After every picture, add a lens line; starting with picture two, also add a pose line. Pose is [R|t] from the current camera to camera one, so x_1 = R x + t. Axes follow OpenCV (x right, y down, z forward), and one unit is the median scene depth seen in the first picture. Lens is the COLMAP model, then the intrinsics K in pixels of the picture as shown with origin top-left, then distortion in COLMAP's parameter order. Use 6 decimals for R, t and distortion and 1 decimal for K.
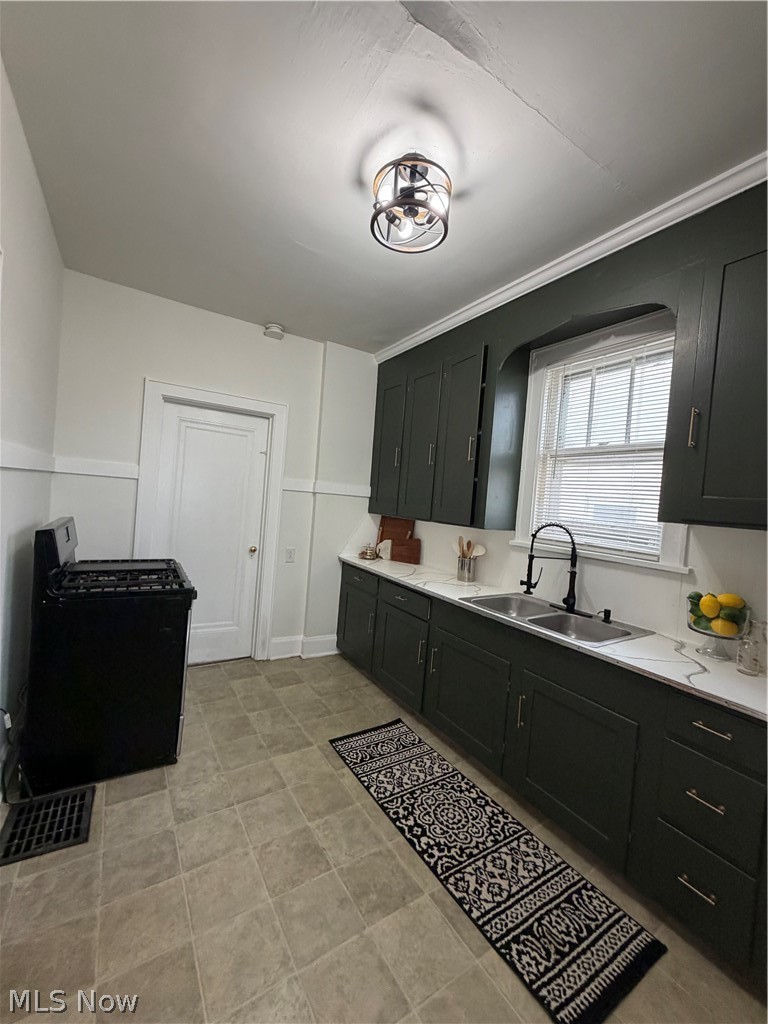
lens RADIAL K [[406.0, 0, 382.9], [0, 406.0, 508.2], [0, 0, 1]] dist [-0.001336, 0.000697]
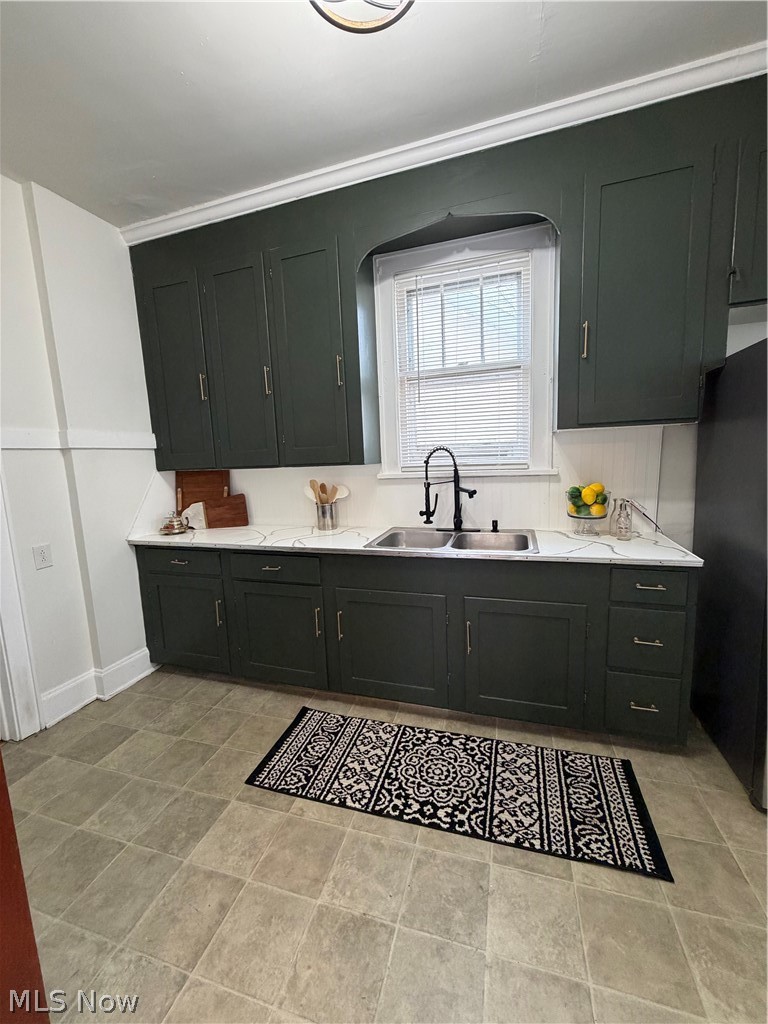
lens RADIAL K [[406.0, 0, 382.9], [0, 406.0, 508.2], [0, 0, 1]] dist [-0.001336, 0.000697]
pose [[0.762075, -0.193335, 0.617951, -0.375013], [0.114389, 0.979569, 0.165406, 0.005304], [-0.637304, -0.055365, 0.768621, 0.398878]]
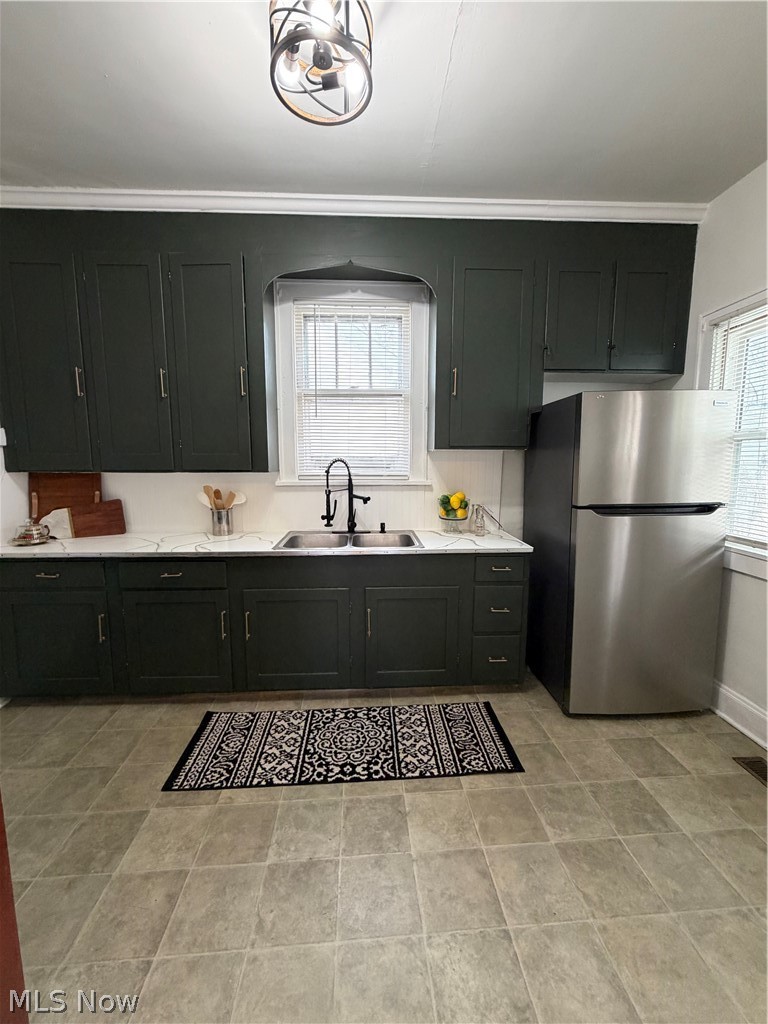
lens RADIAL K [[406.0, 0, 382.9], [0, 406.0, 508.2], [0, 0, 1]] dist [-0.001336, 0.000697]
pose [[0.491079, -0.180684, 0.852170, -0.578655], [0.056536, 0.982801, 0.175802, -0.021224], [-0.869278, -0.038155, 0.492848, 0.415895]]
